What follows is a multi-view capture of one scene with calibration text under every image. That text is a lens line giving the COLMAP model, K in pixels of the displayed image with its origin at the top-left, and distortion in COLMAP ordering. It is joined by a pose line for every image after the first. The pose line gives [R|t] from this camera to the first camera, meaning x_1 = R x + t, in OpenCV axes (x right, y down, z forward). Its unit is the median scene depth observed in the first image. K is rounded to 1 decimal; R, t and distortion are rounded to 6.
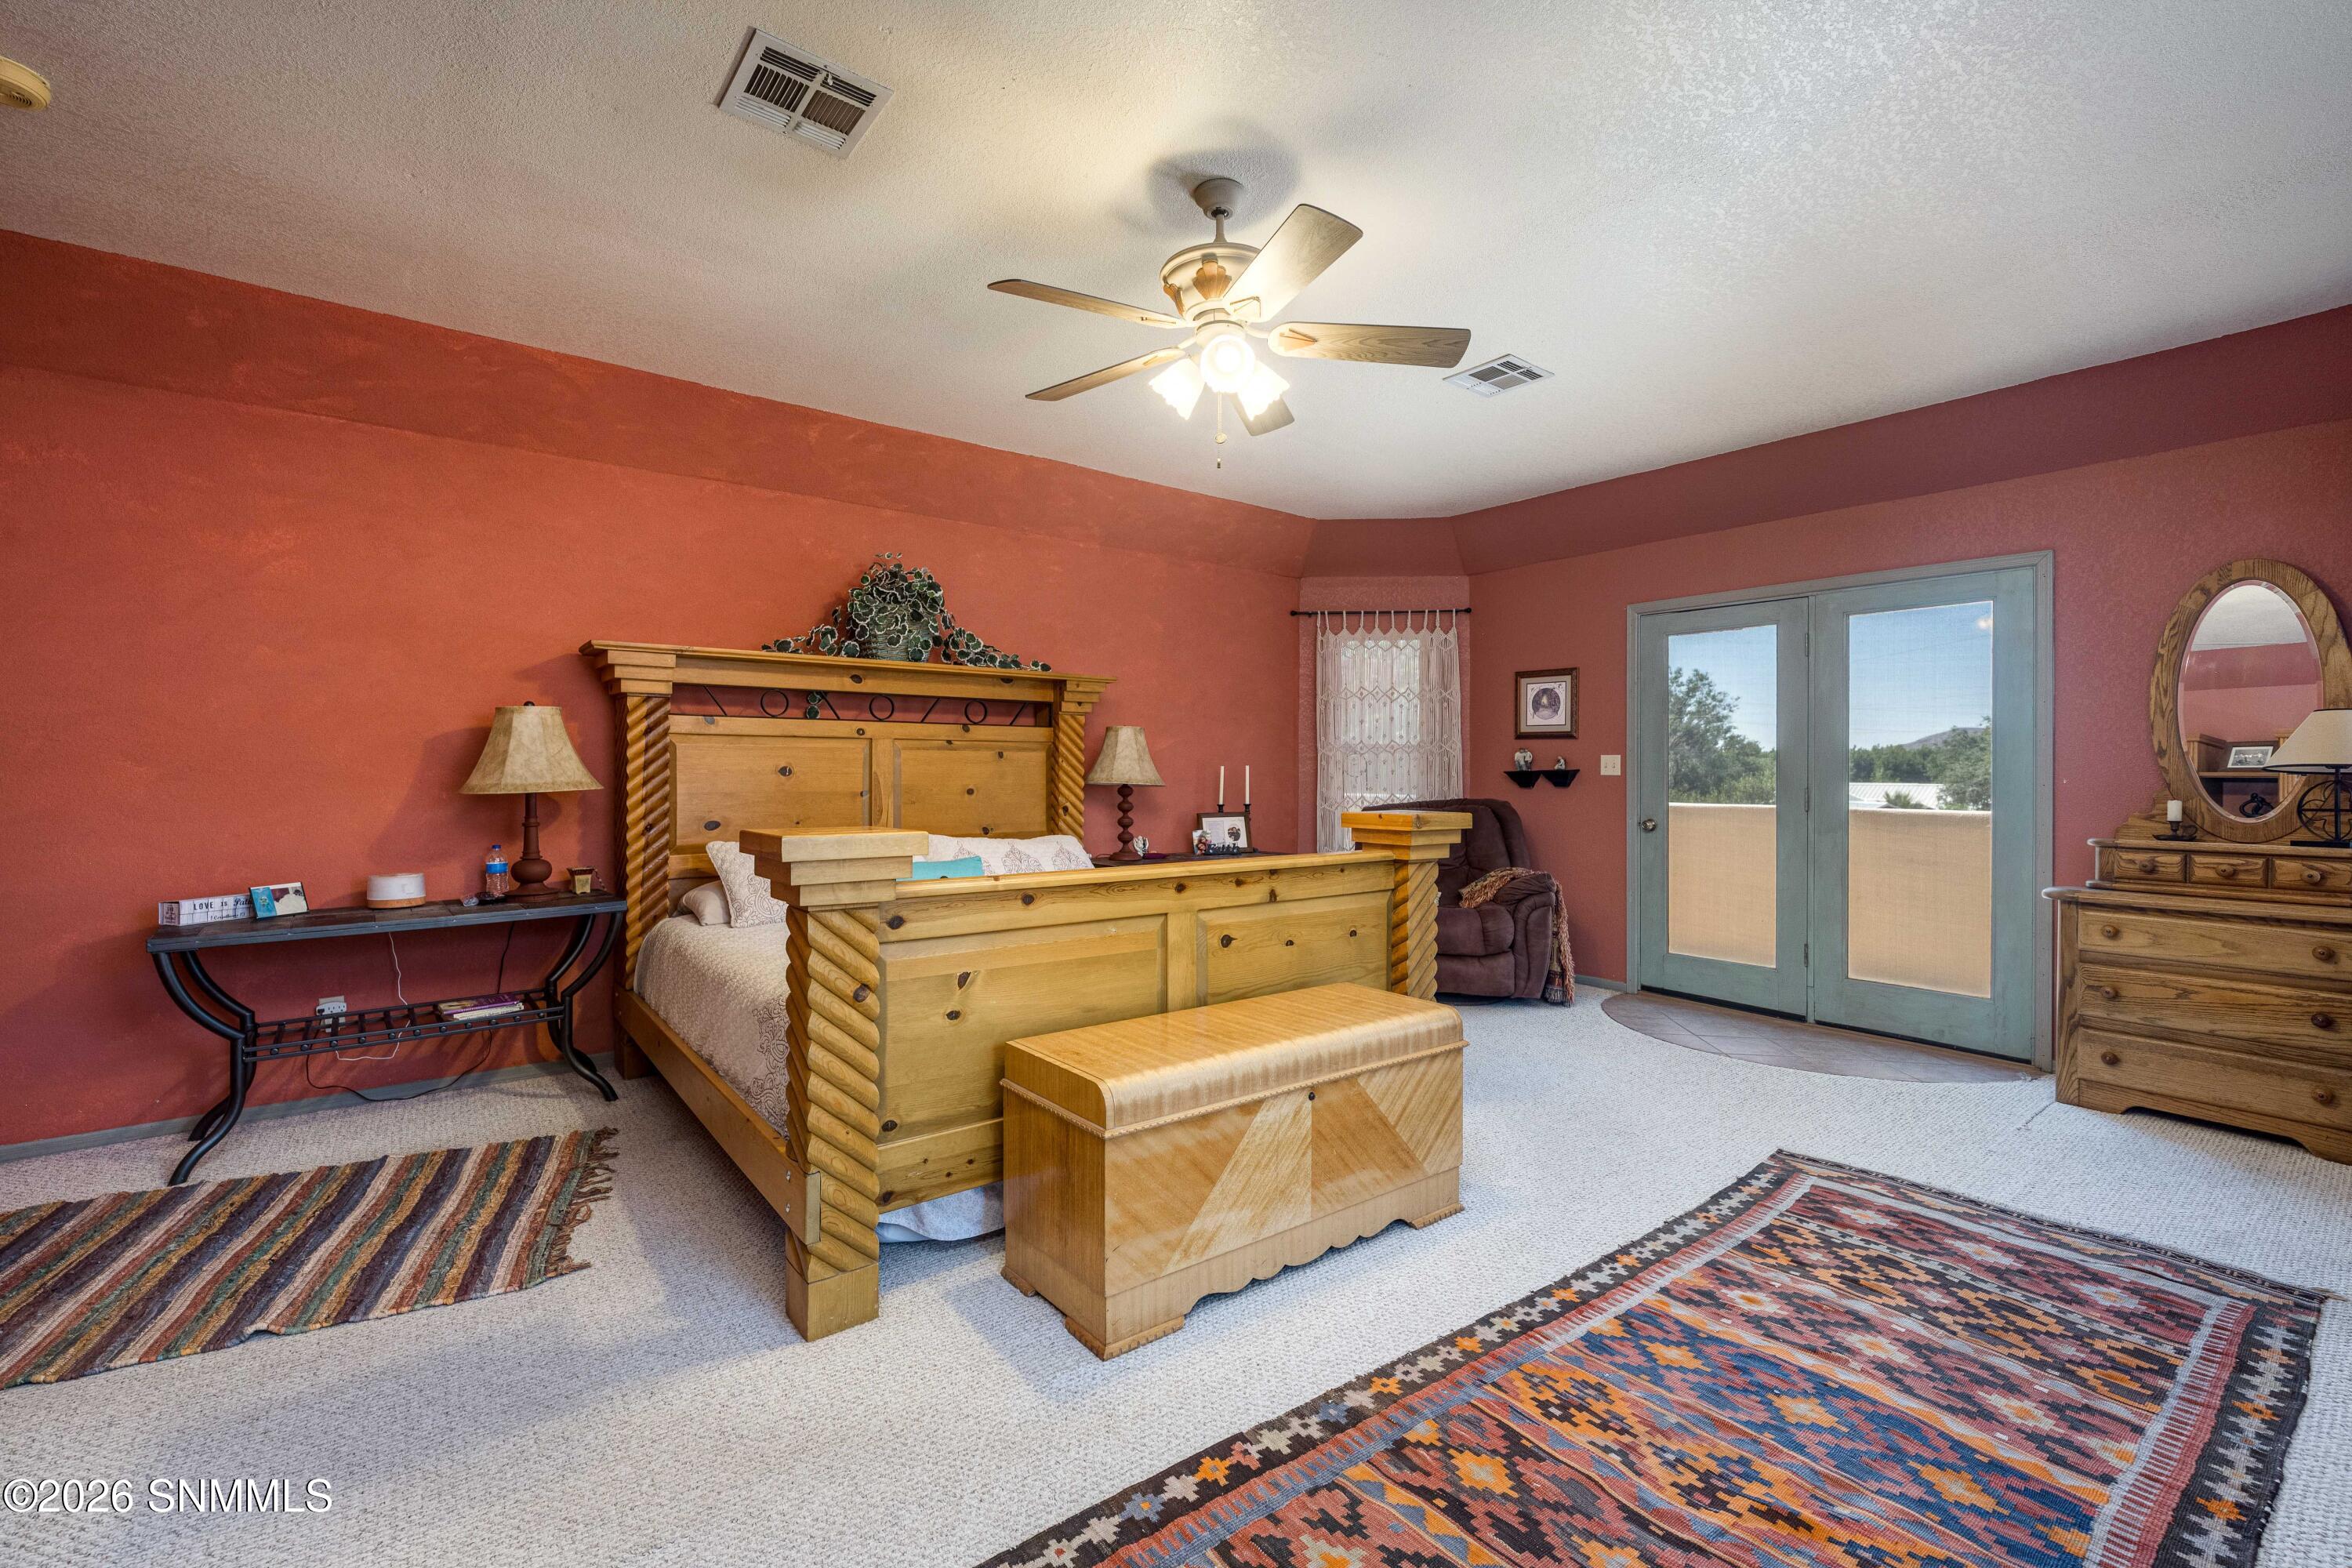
lens RADIAL K [[1004.4, 0, 1161.6], [0, 1004.4, 780.7], [0, 0, 1]] dist [-0.004820, -0.000337]
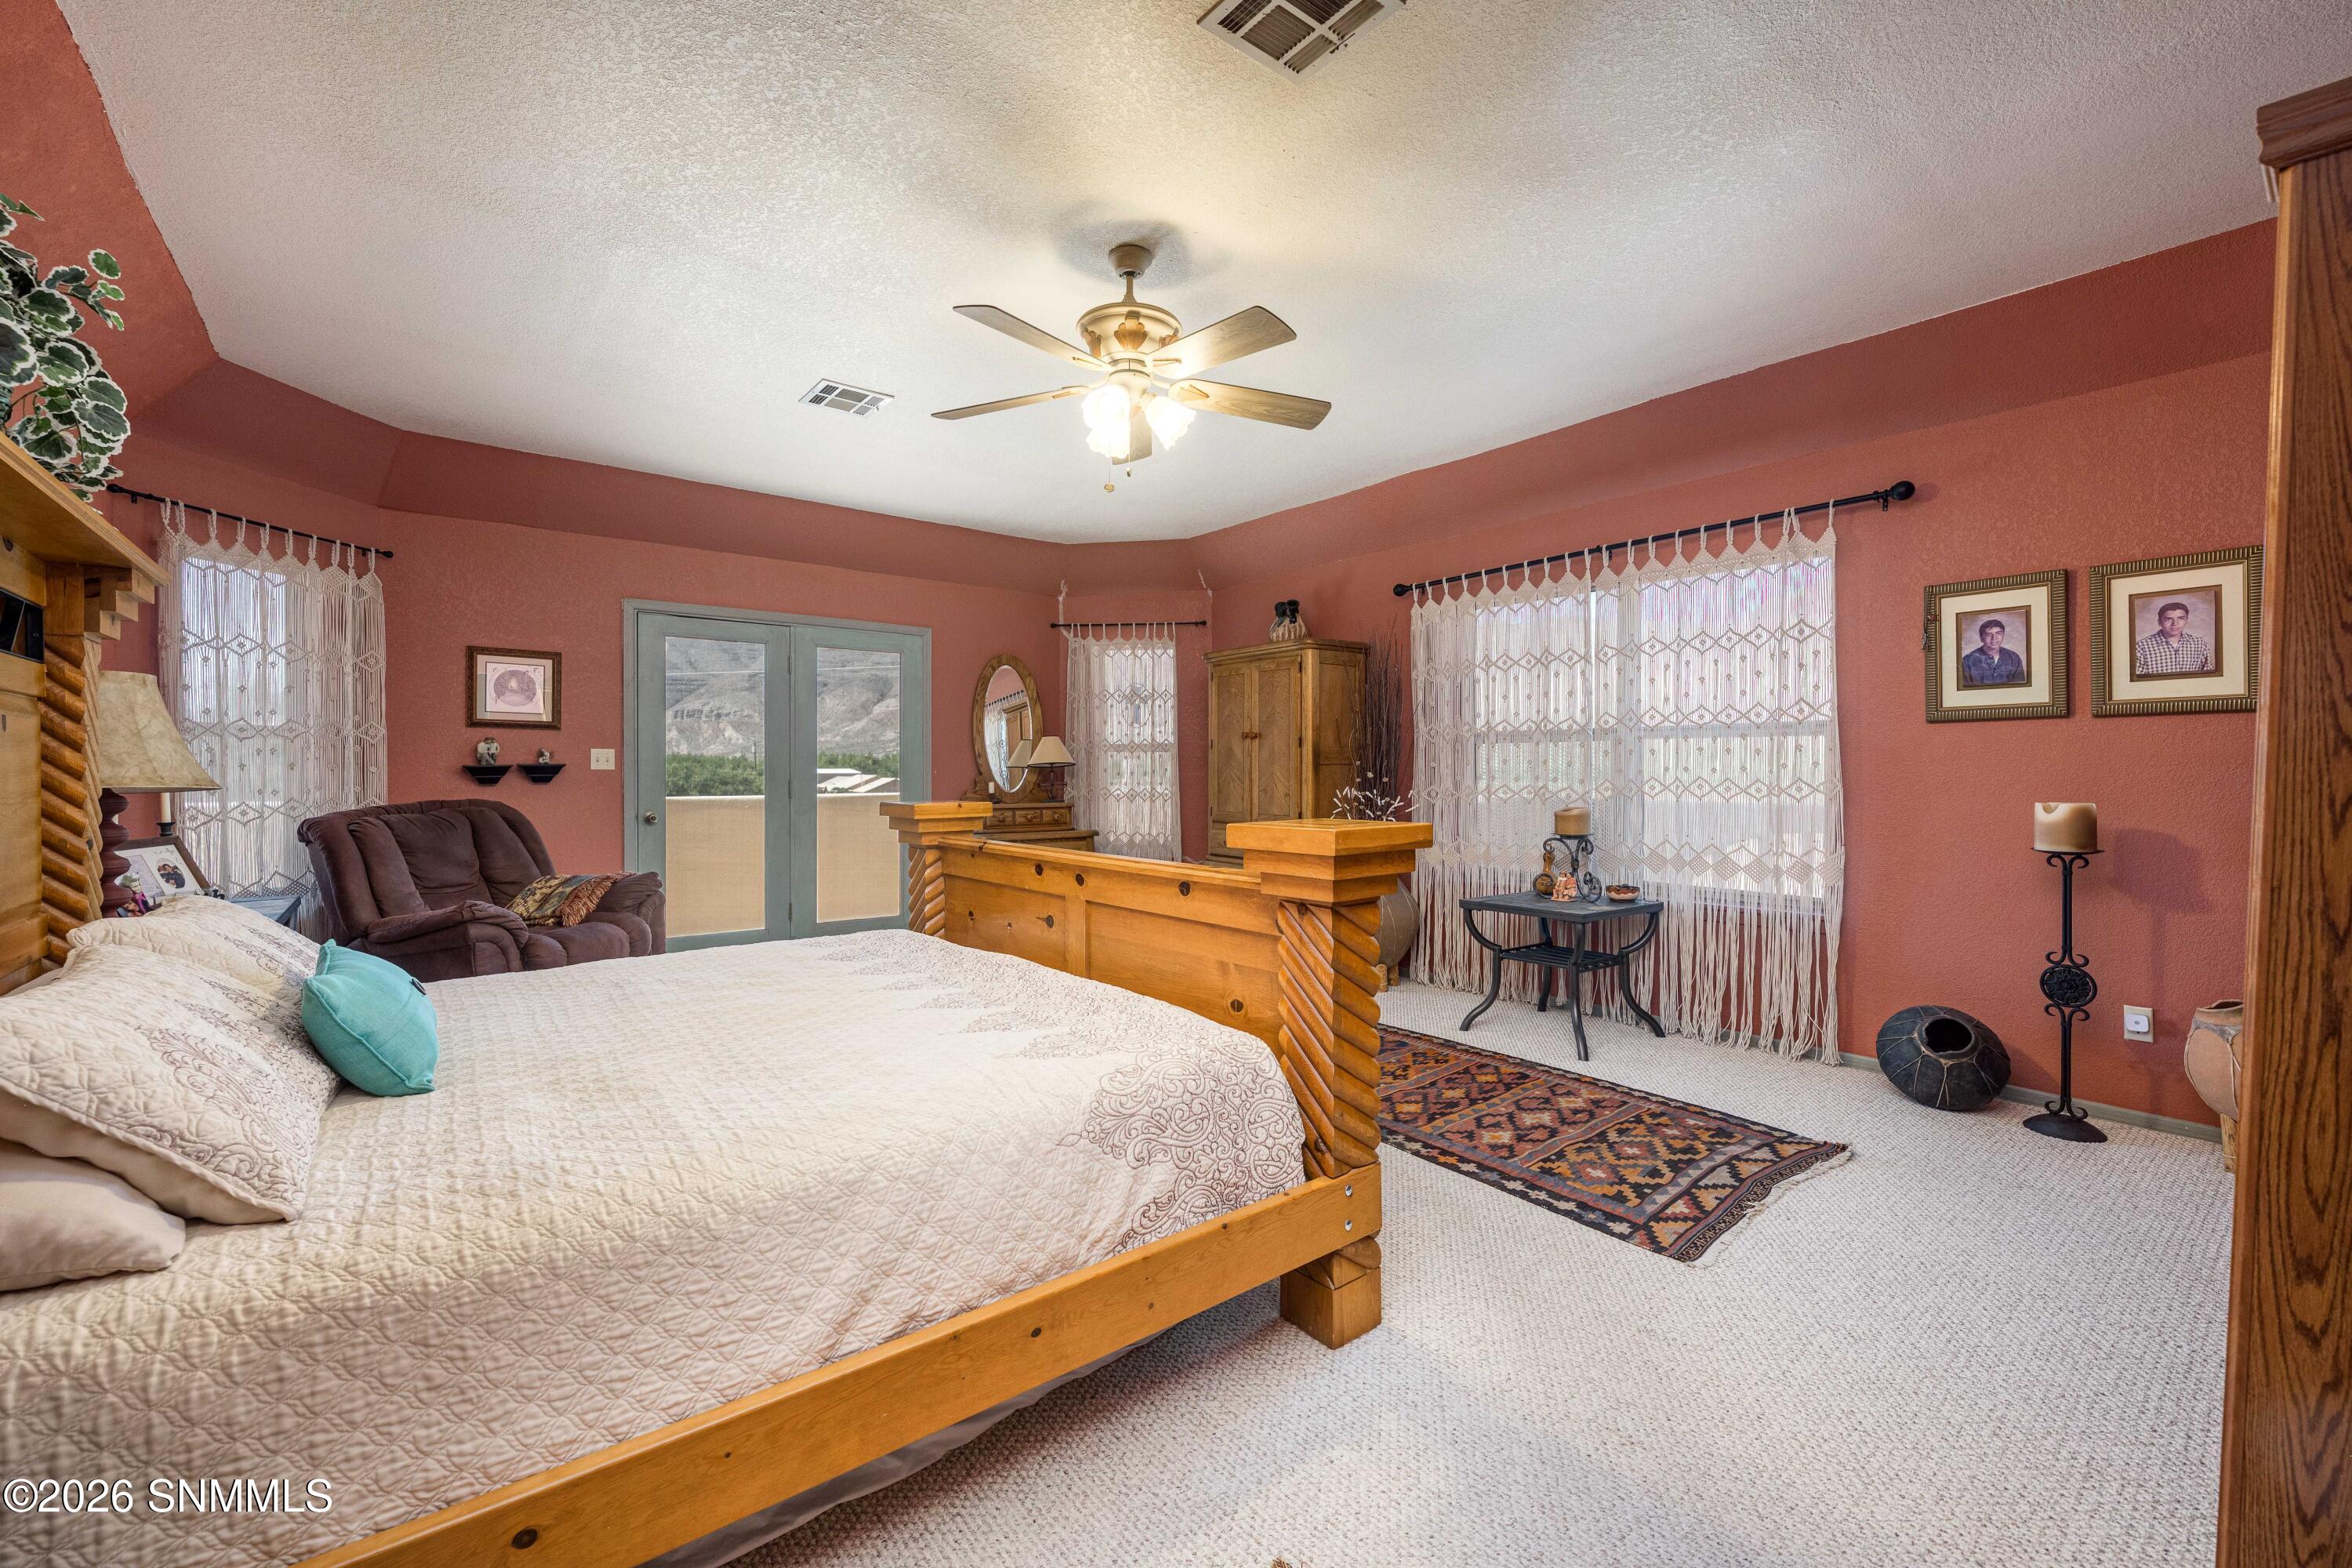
lens RADIAL K [[1004.4, 0, 1163.7], [0, 1004.4, 775.4], [0, 0, 1]] dist [-0.004820, -0.000337]
pose [[-0.028701, -0.005429, 0.999573, -0.552845], [0.009974, 0.999934, 0.005717, -0.000189], [-0.999538, 0.010134, -0.028645, 0.504651]]
